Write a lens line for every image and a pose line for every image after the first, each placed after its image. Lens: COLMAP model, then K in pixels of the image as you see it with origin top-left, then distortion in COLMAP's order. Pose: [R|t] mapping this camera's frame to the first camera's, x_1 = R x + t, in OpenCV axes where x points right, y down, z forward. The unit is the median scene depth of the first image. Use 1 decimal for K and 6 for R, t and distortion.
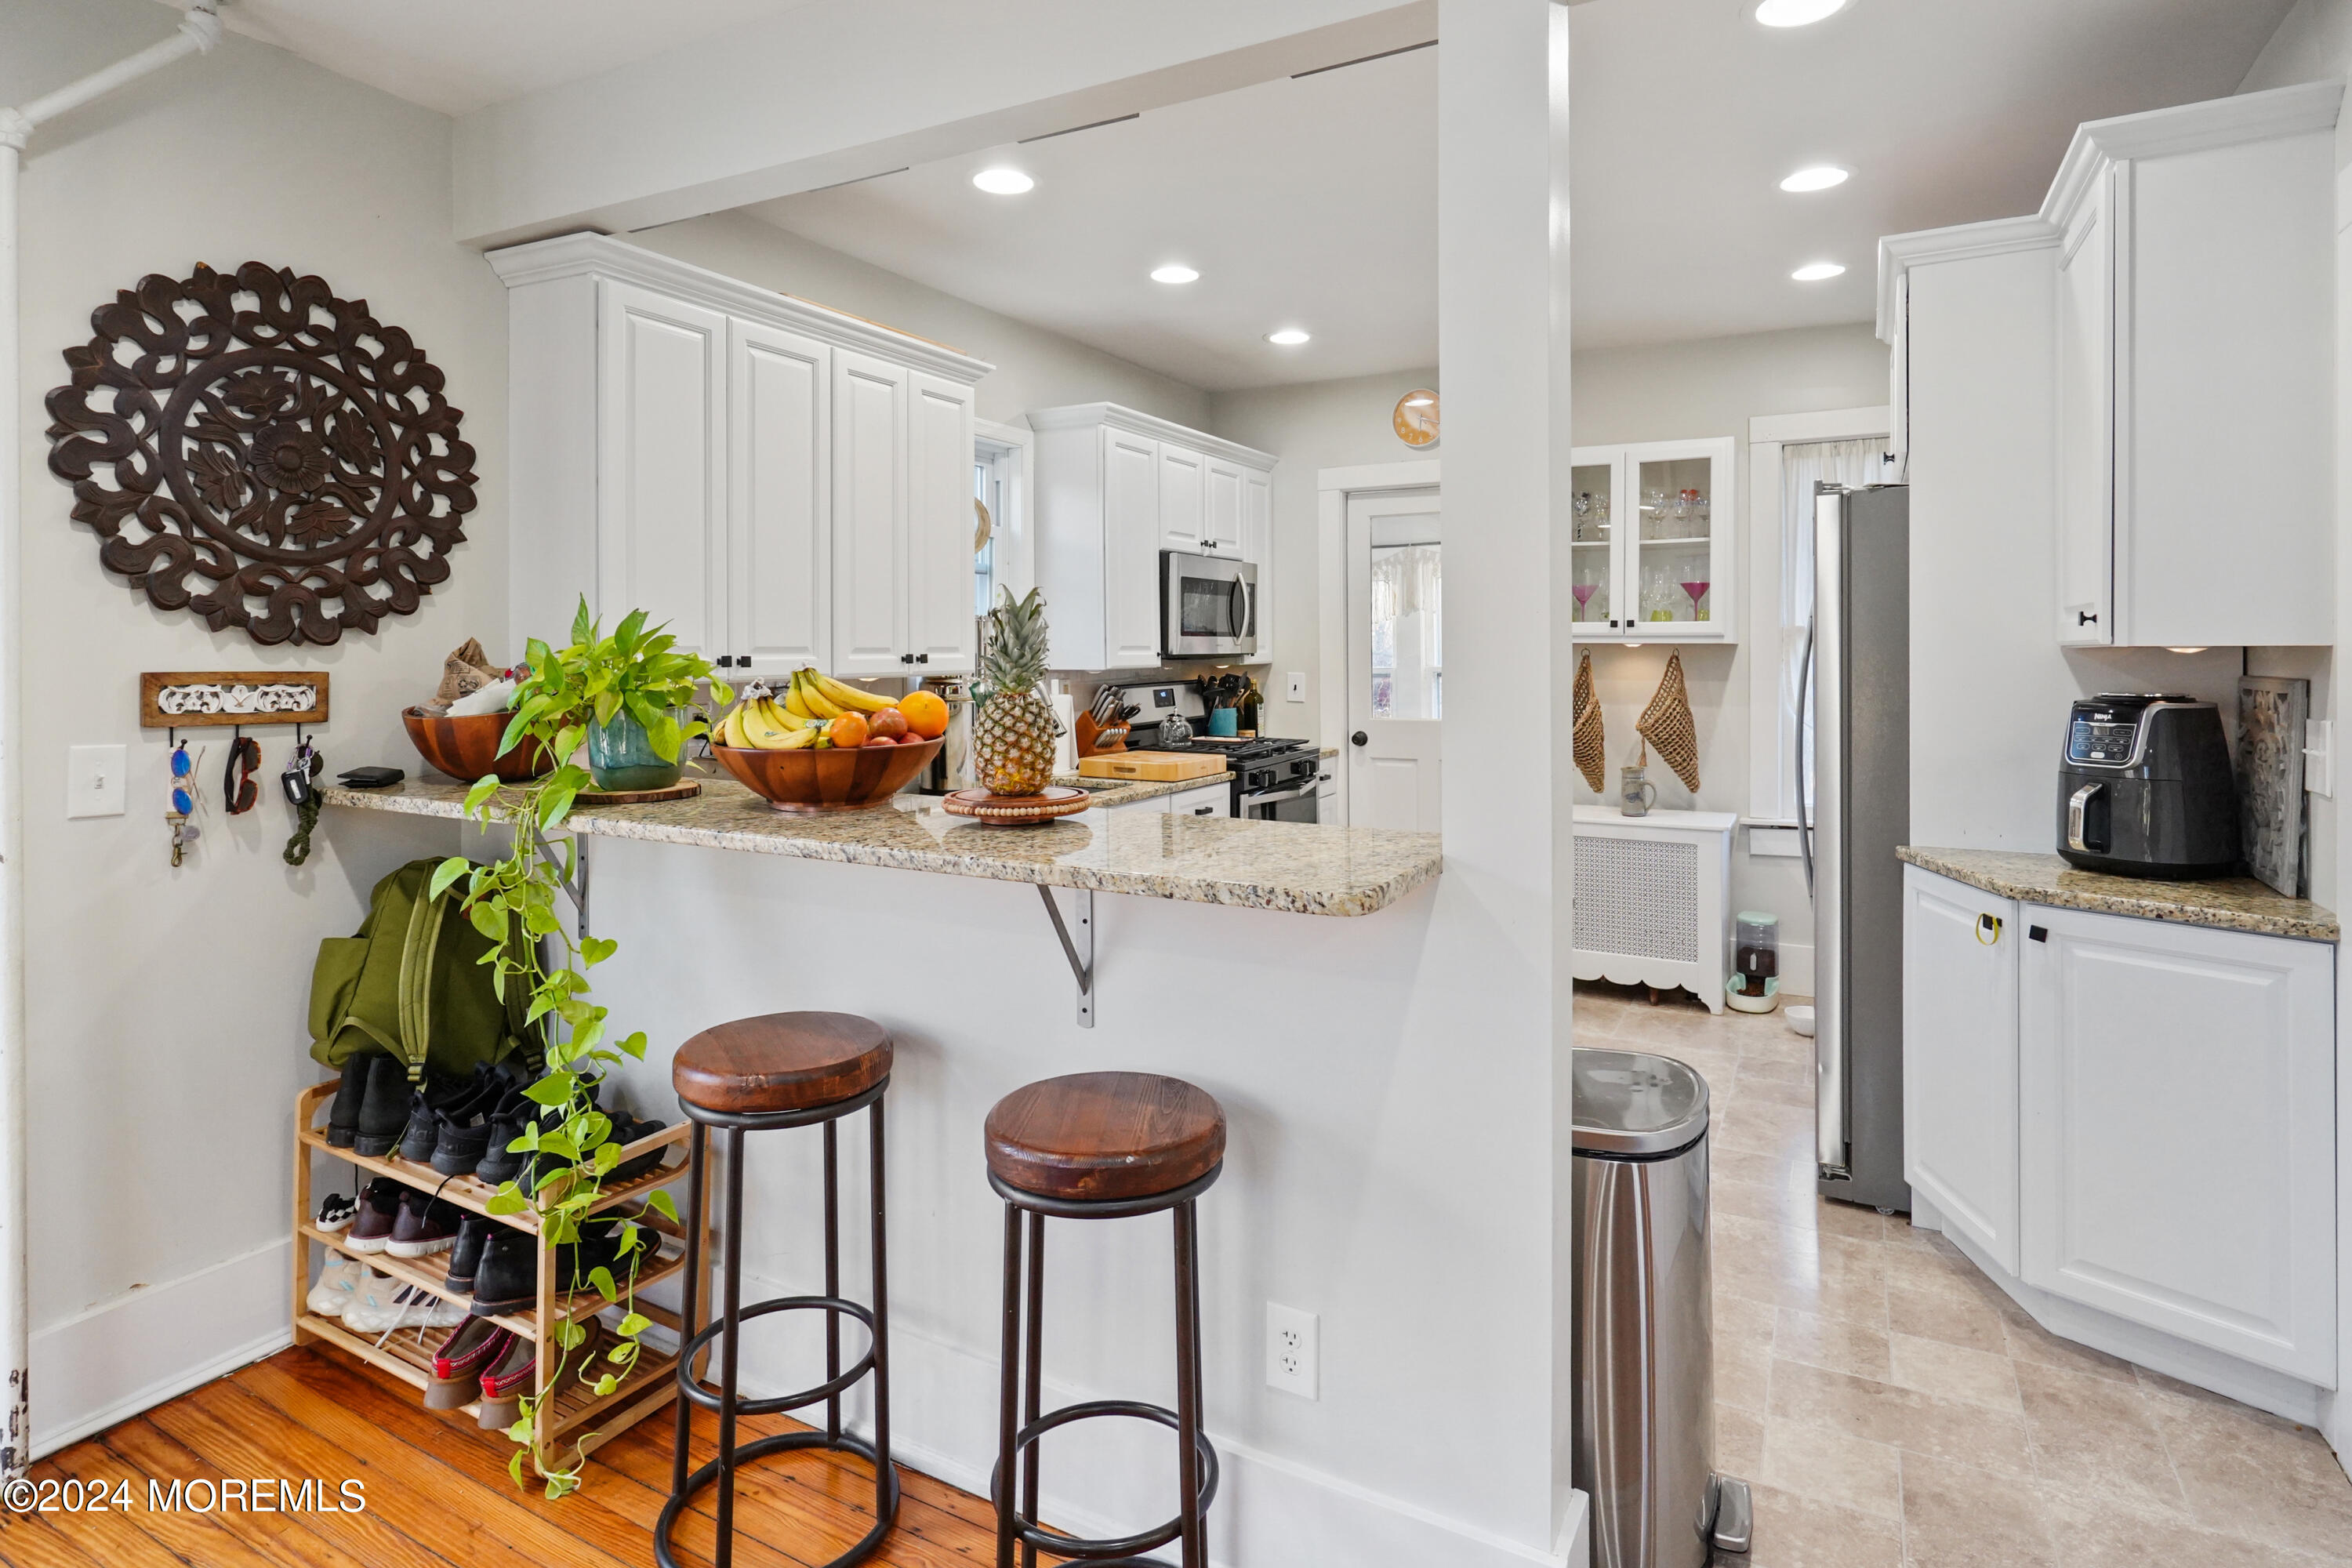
lens RADIAL K [[1216.3, 0, 1195.3], [0, 1216.3, 657.2], [0, 0, 1]] dist [-0.000628, 0.004156]
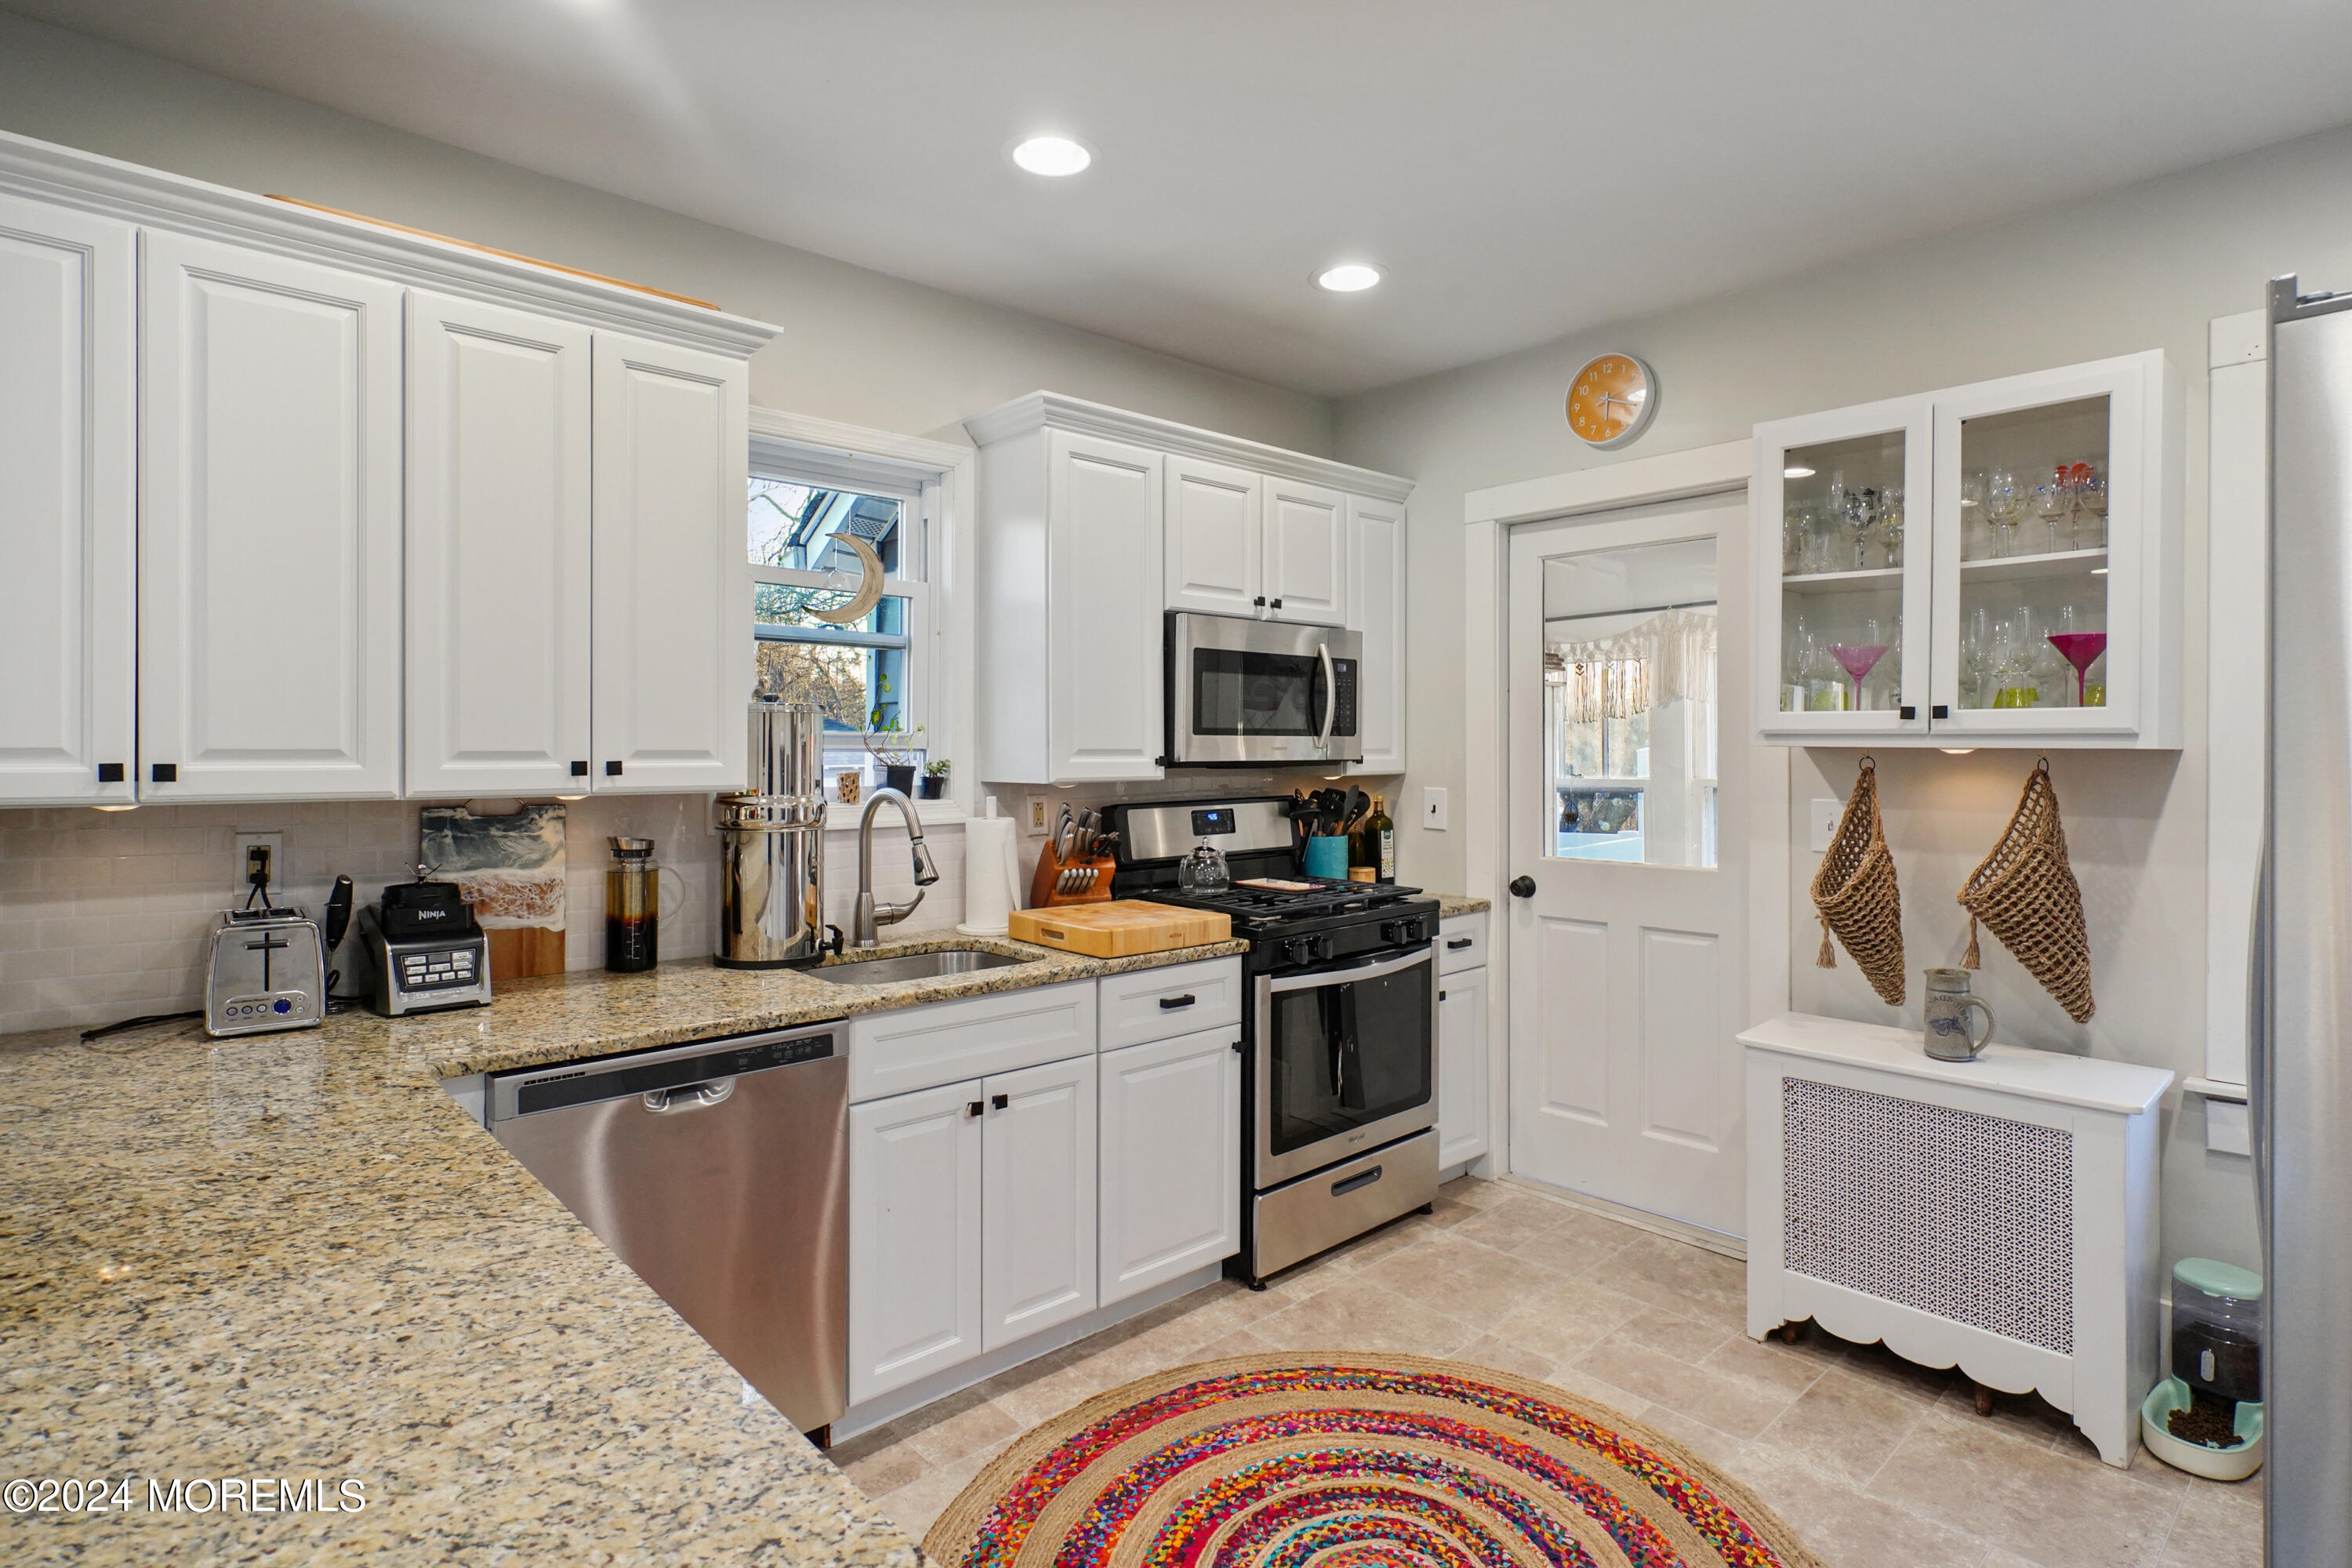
lens RADIAL K [[1216.3, 0, 1188.3], [0, 1216.3, 754.0], [0, 0, 1]] dist [-0.000628, 0.004156]
pose [[0.944694, 0.005550, -0.327907, 0.308032], [-0.006697, 0.999975, -0.002371, -0.007225], [0.327885, 0.004436, 0.944707, 0.518302]]
